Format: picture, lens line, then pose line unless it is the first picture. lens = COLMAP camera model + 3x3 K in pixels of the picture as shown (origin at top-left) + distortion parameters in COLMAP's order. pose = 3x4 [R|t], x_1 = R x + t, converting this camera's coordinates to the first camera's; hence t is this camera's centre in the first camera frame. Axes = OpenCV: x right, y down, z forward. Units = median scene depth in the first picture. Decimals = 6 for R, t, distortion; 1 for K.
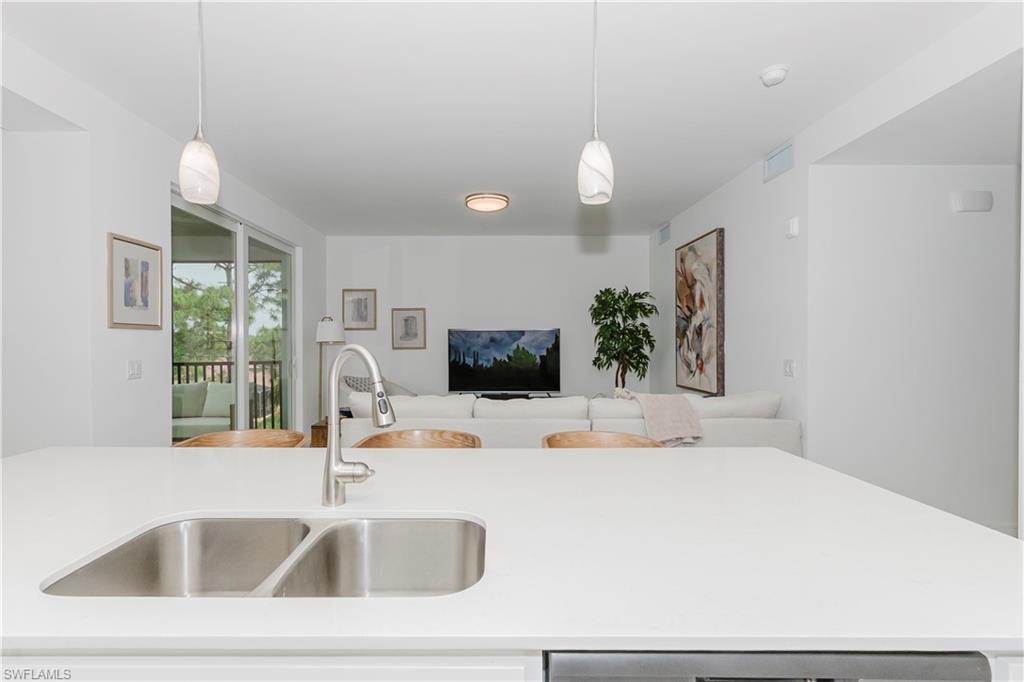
lens RADIAL K [[497.2, 0, 491.6], [0, 497.2, 316.1], [0, 0, 1]] dist [-0.000152, -0.000043]
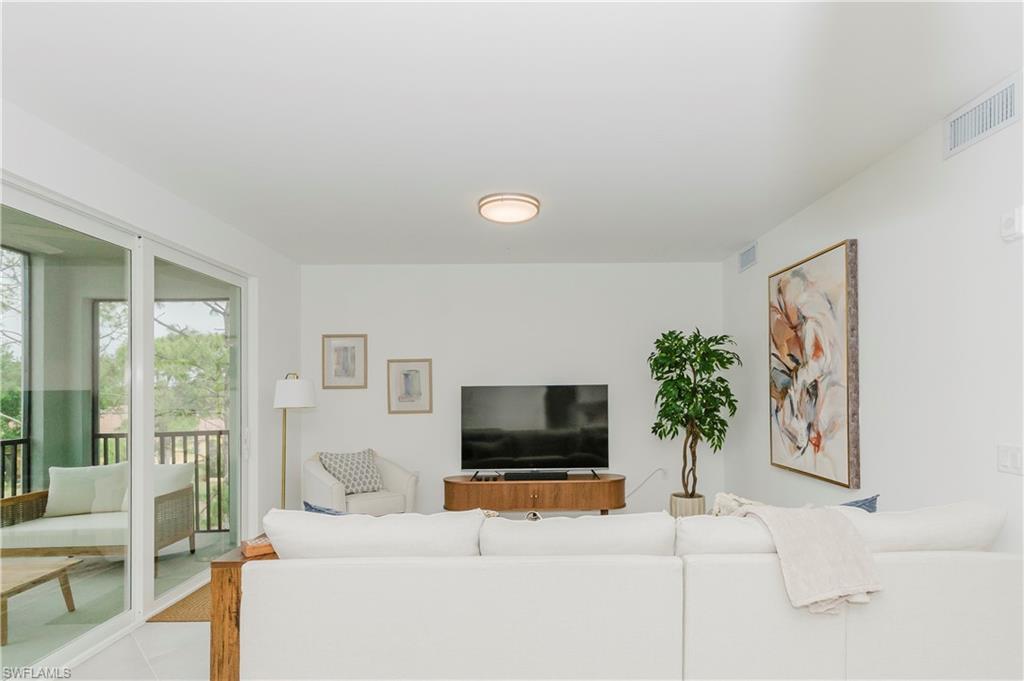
lens RADIAL K [[503.7, 0, 512.2], [0, 503.7, 389.0], [0, 0, 1]] dist [-0.001656, 0.000056]
pose [[0.999677, -0.005772, -0.024753, 0.010575], [0.007074, 0.998578, 0.052830, -0.010847], [0.024413, -0.052988, 0.998297, 0.246858]]
